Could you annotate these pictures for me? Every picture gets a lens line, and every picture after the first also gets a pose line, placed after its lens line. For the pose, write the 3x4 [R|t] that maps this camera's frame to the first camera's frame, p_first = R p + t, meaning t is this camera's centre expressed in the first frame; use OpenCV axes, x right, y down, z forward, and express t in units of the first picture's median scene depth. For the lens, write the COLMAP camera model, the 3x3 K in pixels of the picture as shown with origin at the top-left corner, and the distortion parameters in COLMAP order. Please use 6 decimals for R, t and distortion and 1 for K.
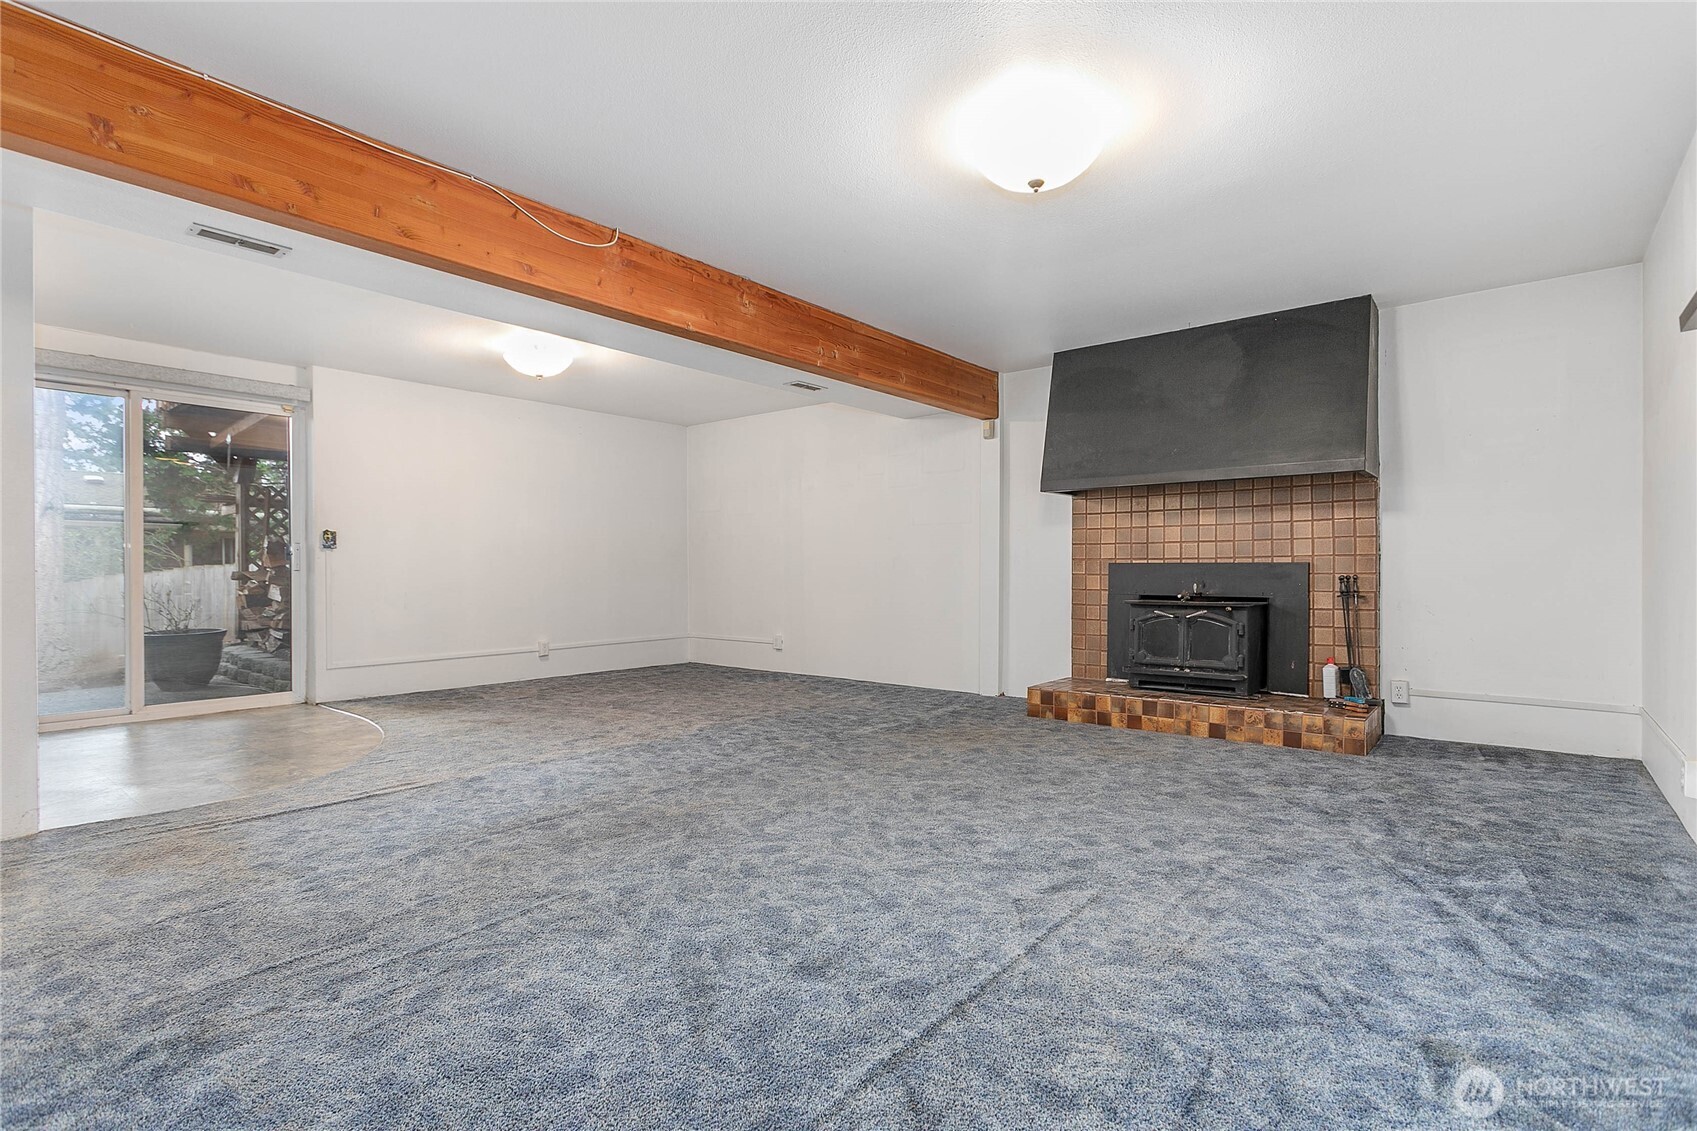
lens RADIAL K [[813.5, 0, 848.5], [0, 813.5, 565.5], [0, 0, 1]] dist [-0.002075, -0.000053]
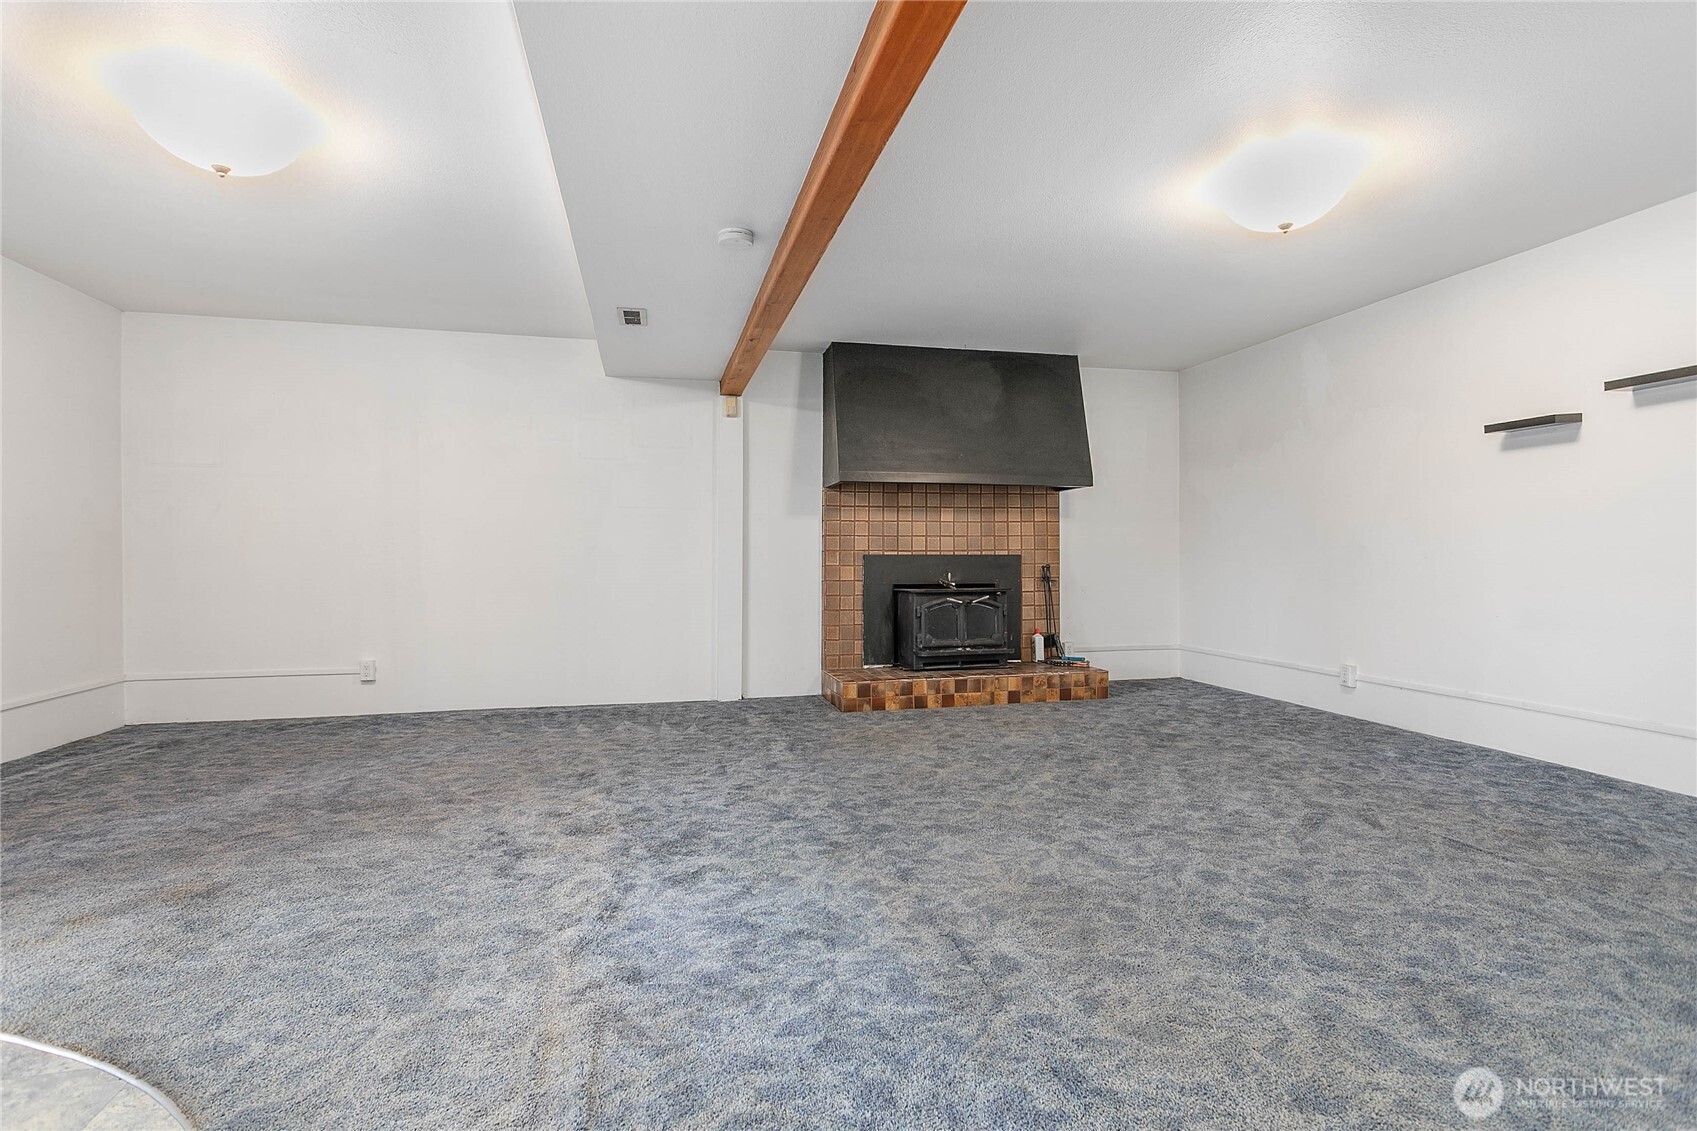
lens RADIAL K [[813.6, 0, 844.3], [0, 813.6, 552.8], [0, 0, 1]] dist [0.003424, 0.000260]
pose [[0.609884, 0.004927, 0.792475, -0.598985], [-0.000144, 0.999981, -0.006106, 0.000990], [-0.792490, 0.003610, 0.609874, 0.444389]]
